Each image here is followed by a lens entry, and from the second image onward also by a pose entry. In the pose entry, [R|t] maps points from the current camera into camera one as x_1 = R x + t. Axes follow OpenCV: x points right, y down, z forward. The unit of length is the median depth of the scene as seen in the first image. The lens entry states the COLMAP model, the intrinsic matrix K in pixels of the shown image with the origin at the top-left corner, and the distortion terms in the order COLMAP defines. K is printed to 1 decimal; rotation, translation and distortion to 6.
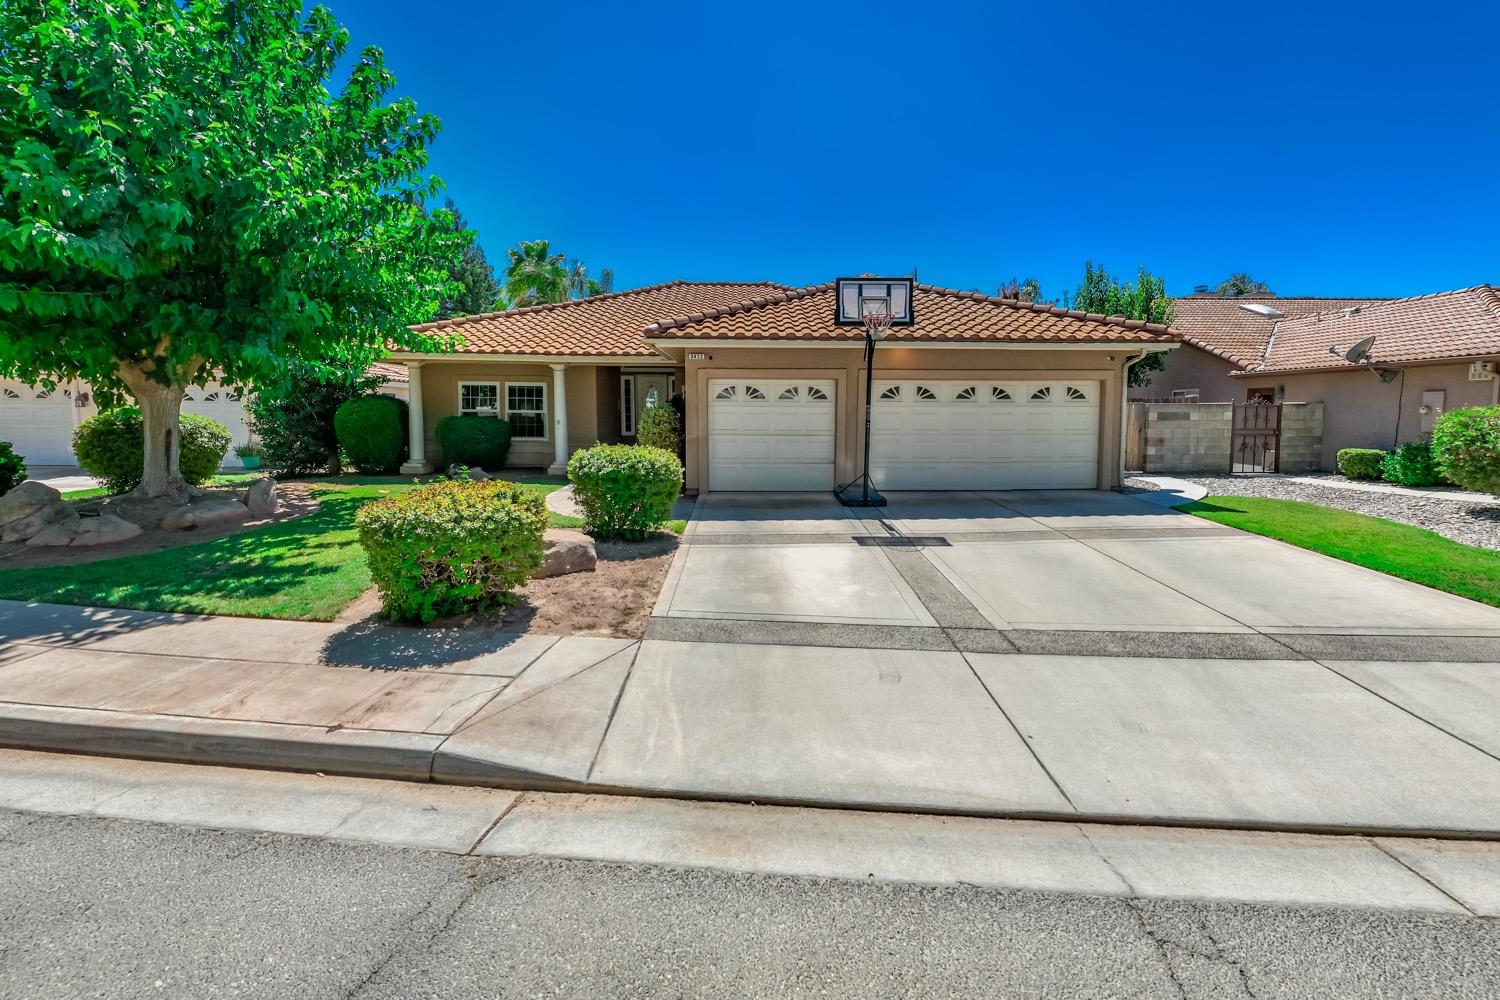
lens RADIAL K [[614.7, 0, 777.7], [0, 614.7, 464.1], [0, 0, 1]] dist [0.007288, -0.000272]
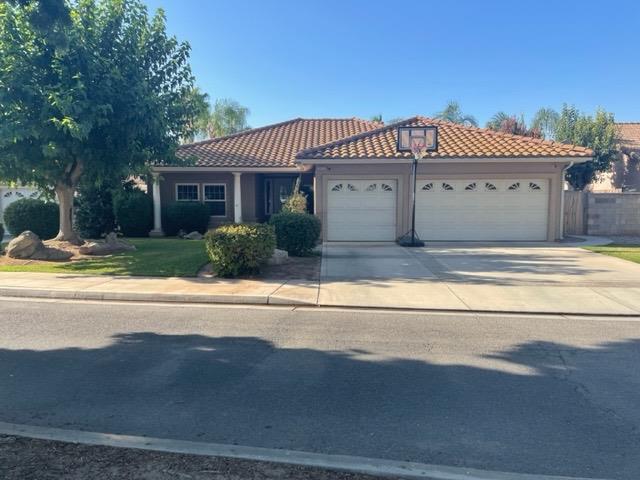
lens RADIAL K [[482.3, 0, 320.2], [0, 482.3, 242.1], [0, 0, 1]] dist [0.047260, -0.002034]
pose [[0.997867, 0.000542, -0.065279, -0.055029], [-0.001443, 0.999904, -0.013754, 0.093819], [0.065266, 0.013819, 0.997772, -0.615914]]
